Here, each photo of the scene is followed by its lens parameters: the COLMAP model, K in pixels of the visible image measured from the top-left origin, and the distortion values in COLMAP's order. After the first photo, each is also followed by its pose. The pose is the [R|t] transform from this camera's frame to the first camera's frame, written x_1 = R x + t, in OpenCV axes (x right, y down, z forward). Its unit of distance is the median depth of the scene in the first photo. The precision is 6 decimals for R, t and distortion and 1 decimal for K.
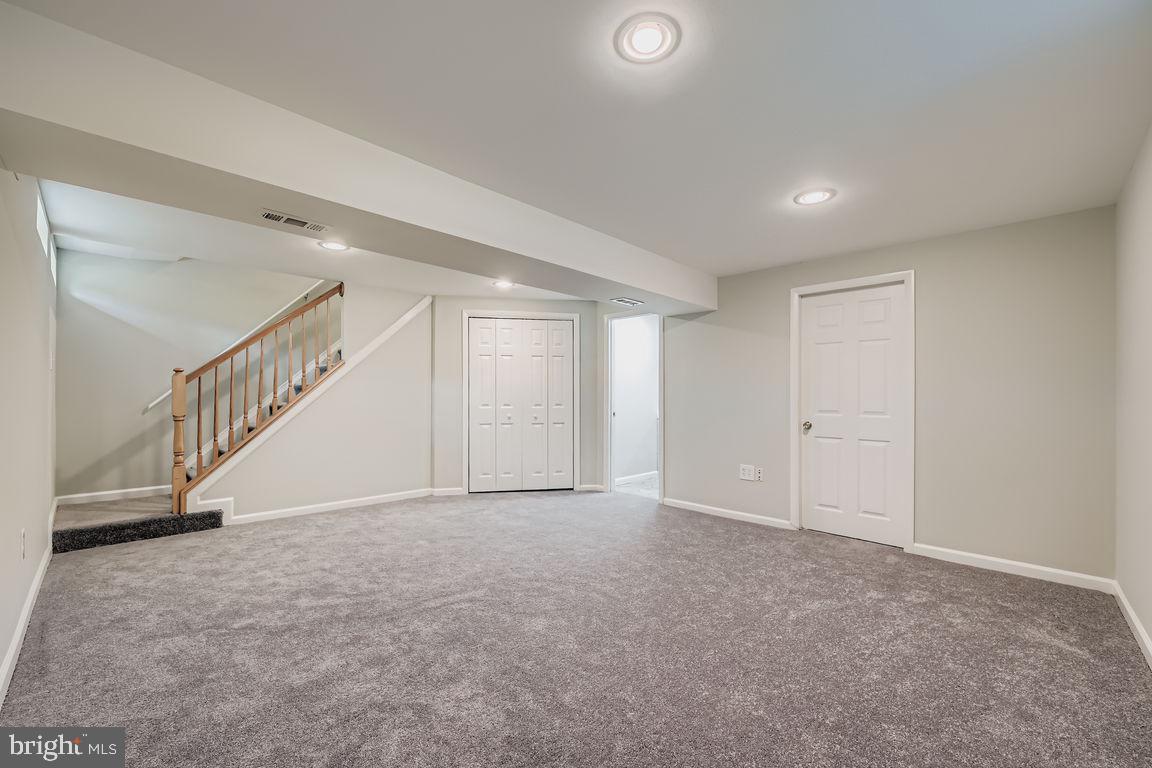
lens RADIAL K [[462.0, 0, 570.9], [0, 462.0, 387.2], [0, 0, 1]] dist [0.002178, 0.000464]
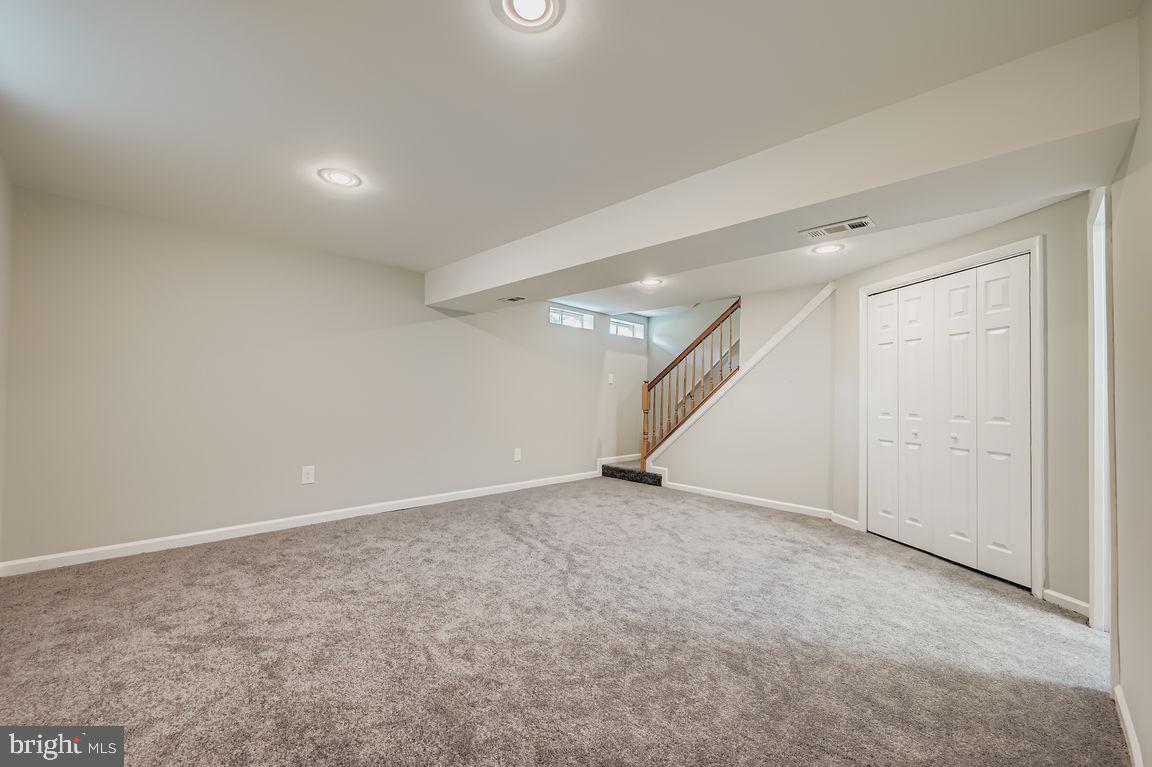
lens RADIAL K [[462.0, 0, 572.1], [0, 462.0, 389.1], [0, 0, 1]] dist [0.002178, 0.000464]
pose [[0.005657, -0.016905, -0.999841, 0.700811], [-0.002349, 0.999854, -0.016919, 0.018885], [0.999981, 0.002445, 0.005616, 0.699781]]
